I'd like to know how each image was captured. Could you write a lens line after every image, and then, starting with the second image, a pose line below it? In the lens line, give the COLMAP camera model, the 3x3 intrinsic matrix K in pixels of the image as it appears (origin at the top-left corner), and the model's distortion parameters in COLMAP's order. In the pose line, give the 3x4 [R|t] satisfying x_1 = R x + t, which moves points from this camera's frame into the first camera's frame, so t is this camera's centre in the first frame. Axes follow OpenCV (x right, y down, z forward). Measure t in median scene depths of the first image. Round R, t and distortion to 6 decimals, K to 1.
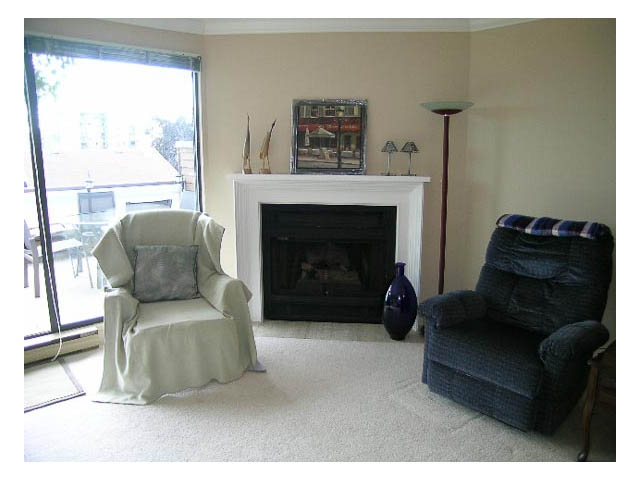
lens RADIAL K [[490.3, 0, 320.0], [0, 490.3, 240.0], [0, 0, 1]] dist [-0.067447, 0.010850]
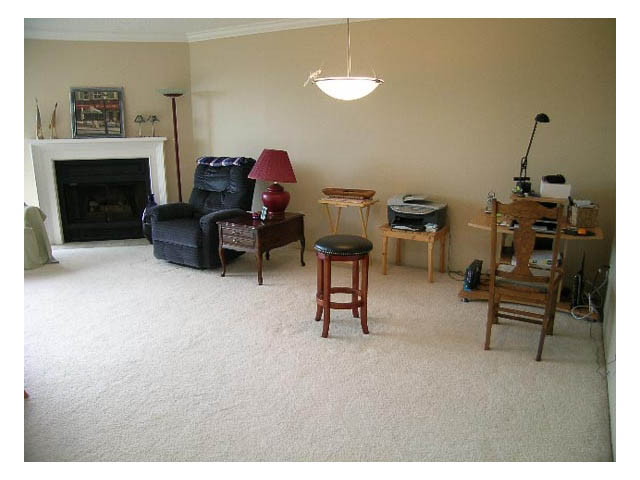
lens RADIAL K [[490.3, 0, 320.0], [0, 490.3, 240.0], [0, 0, 1]] dist [-0.067447, 0.010850]
pose [[0.956523, -0.077806, 0.281088, 0.224828], [0.065211, 0.996415, 0.053902, 0.141028], [-0.284275, -0.033229, 0.958167, -0.616155]]
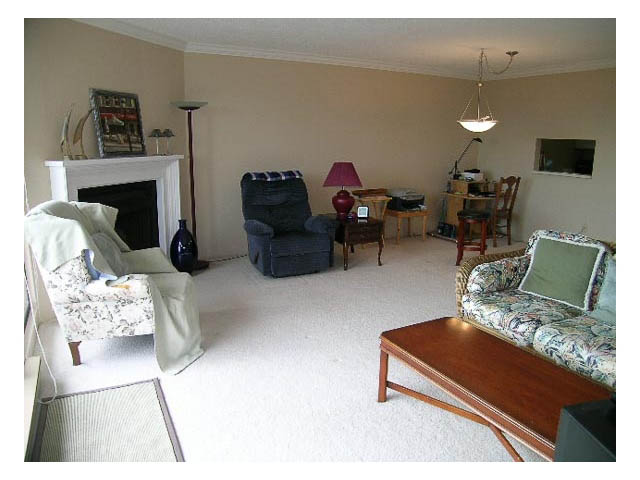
lens RADIAL K [[490.3, 0, 320.0], [0, 490.3, 240.0], [0, 0, 1]] dist [-0.067447, 0.010850]
pose [[0.231697, -0.201049, 0.951786, -1.012288], [0.177627, 0.970705, 0.161805, -0.048100], [-0.956434, 0.131573, 0.260621, 0.292154]]
